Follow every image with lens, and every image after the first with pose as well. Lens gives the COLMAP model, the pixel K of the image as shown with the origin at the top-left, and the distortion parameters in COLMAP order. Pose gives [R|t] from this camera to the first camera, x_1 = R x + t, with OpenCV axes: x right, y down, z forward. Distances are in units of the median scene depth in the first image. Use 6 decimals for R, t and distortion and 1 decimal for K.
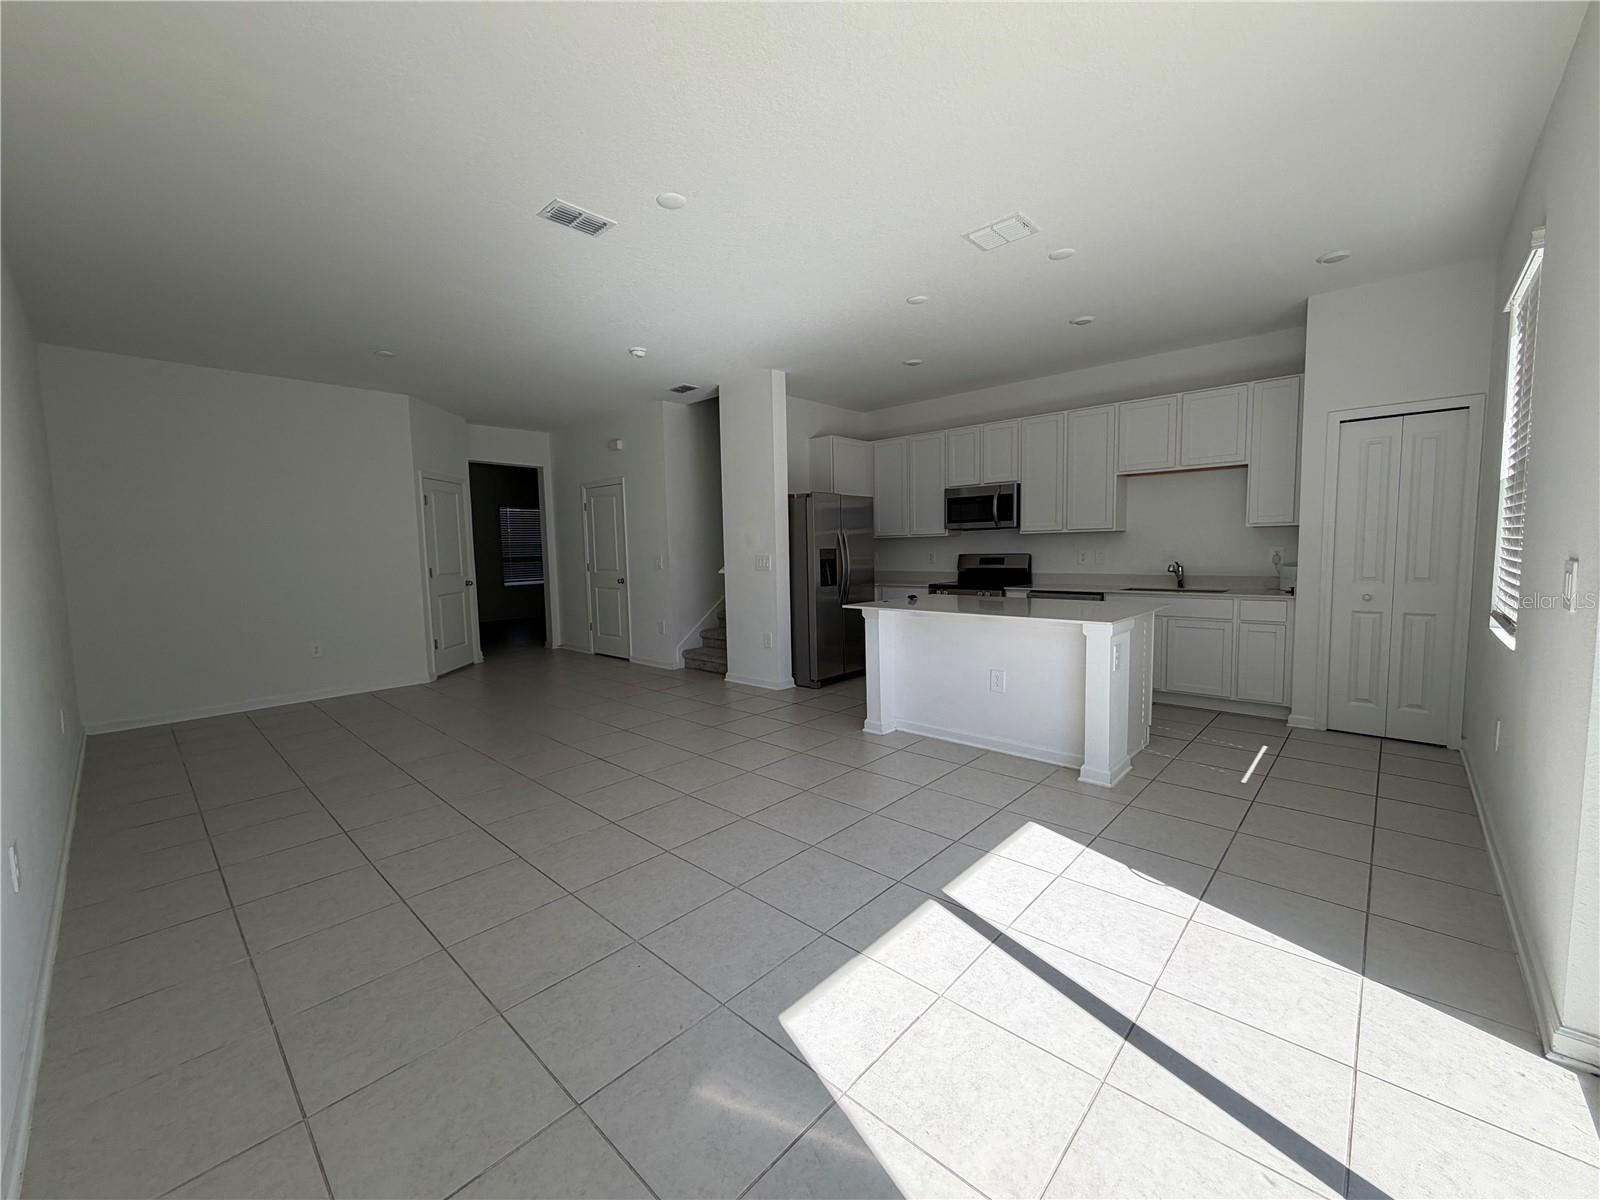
lens RADIAL K [[639.2, 0, 797.7], [0, 639.2, 601.7], [0, 0, 1]] dist [-0.001071, 0.000184]
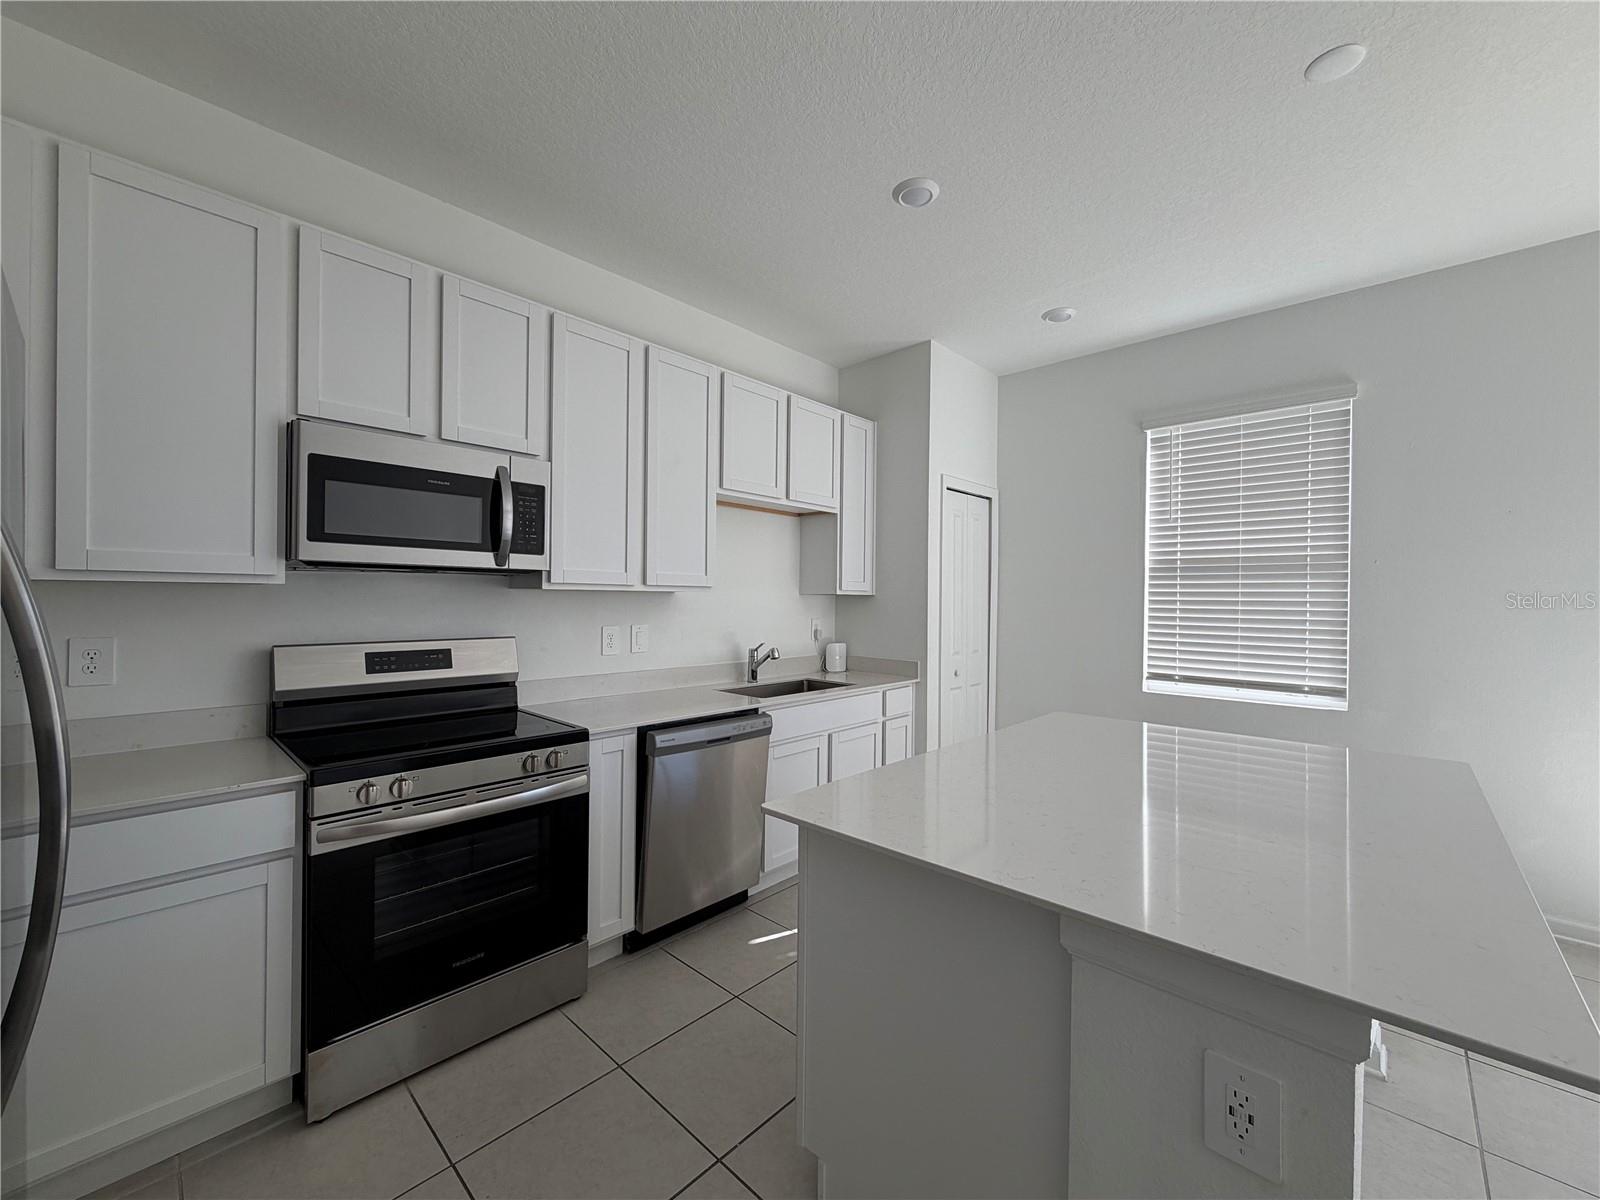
lens RADIAL K [[639.2, 0, 797.7], [0, 639.2, 601.7], [0, 0, 1]] dist [-0.001071, 0.000184]
pose [[-0.001661, 0.017304, 0.999849, -0.054085], [0.075505, 0.996998, -0.017130, -0.080607], [-0.997144, 0.075465, -0.002962, 0.855363]]
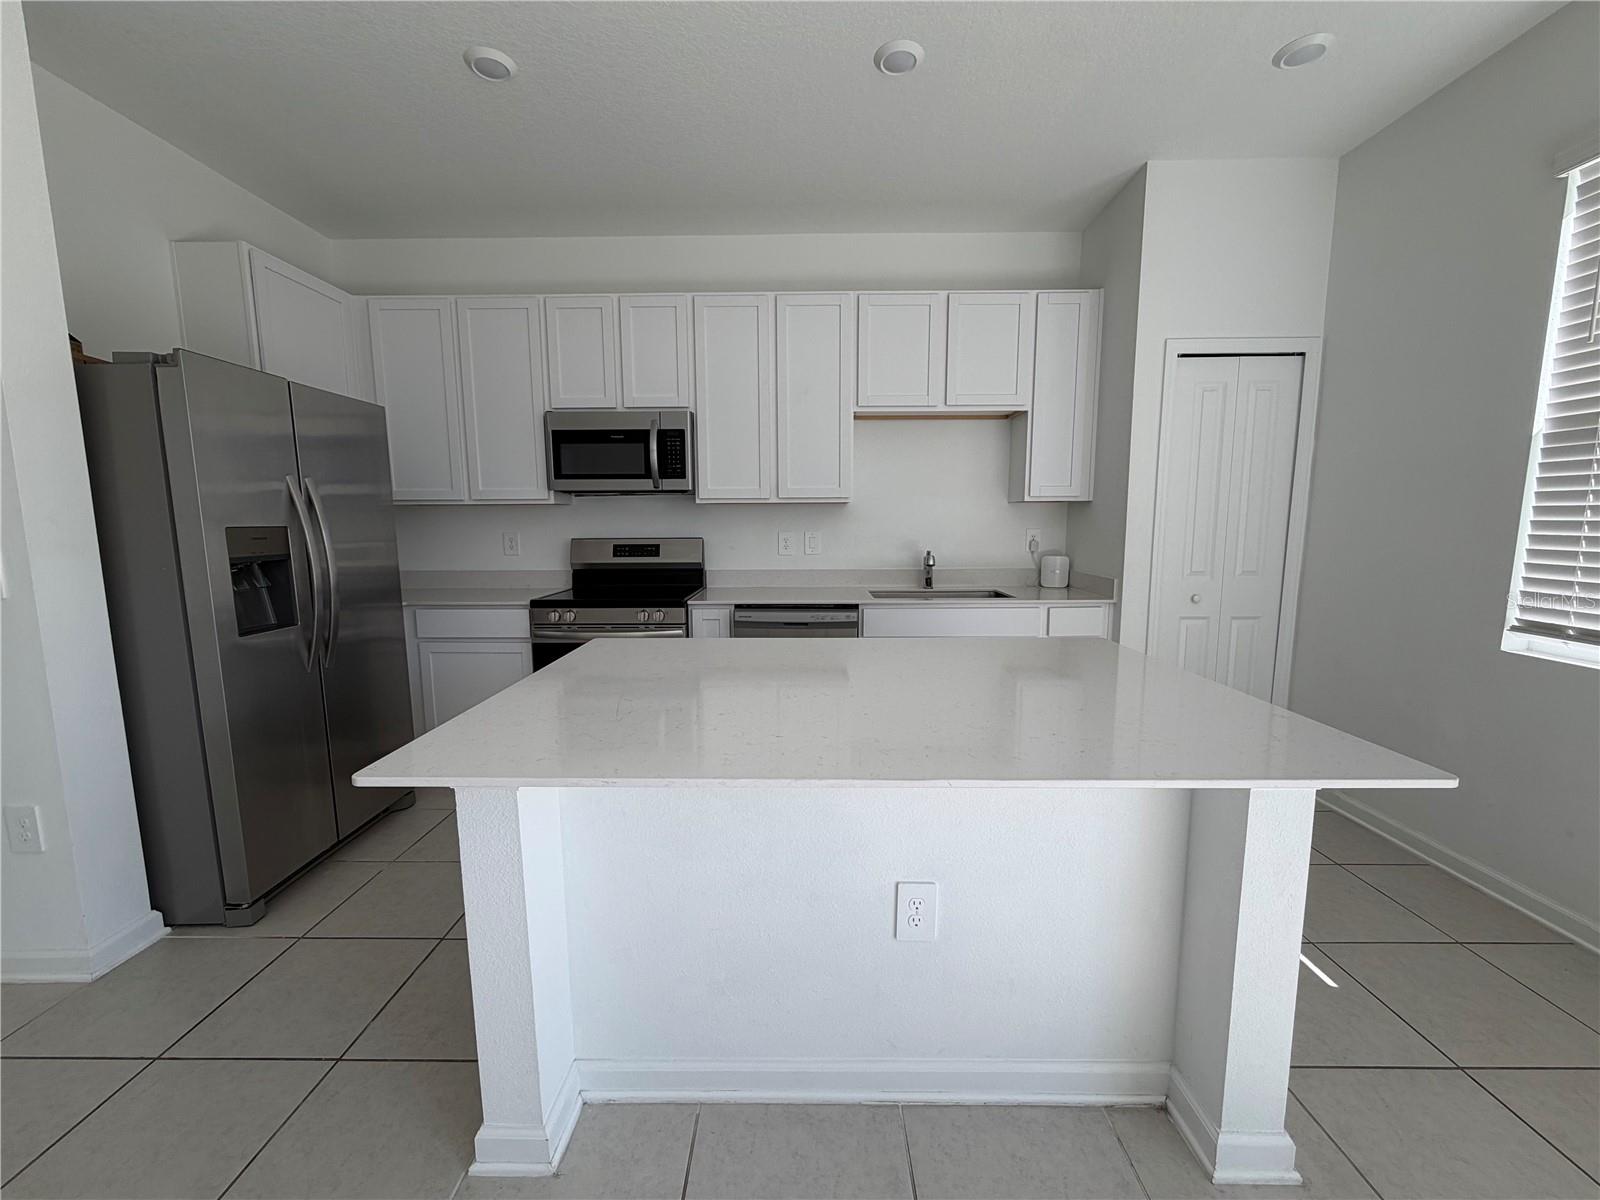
lens RADIAL K [[639.2, 0, 797.7], [0, 639.2, 601.7], [0, 0, 1]] dist [-0.001071, 0.000184]
pose [[0.738335, -0.069740, 0.670819, 0.027819], [0.047127, 0.997543, 0.051836, -0.044621], [-0.672786, -0.006659, 0.739807, 0.525545]]
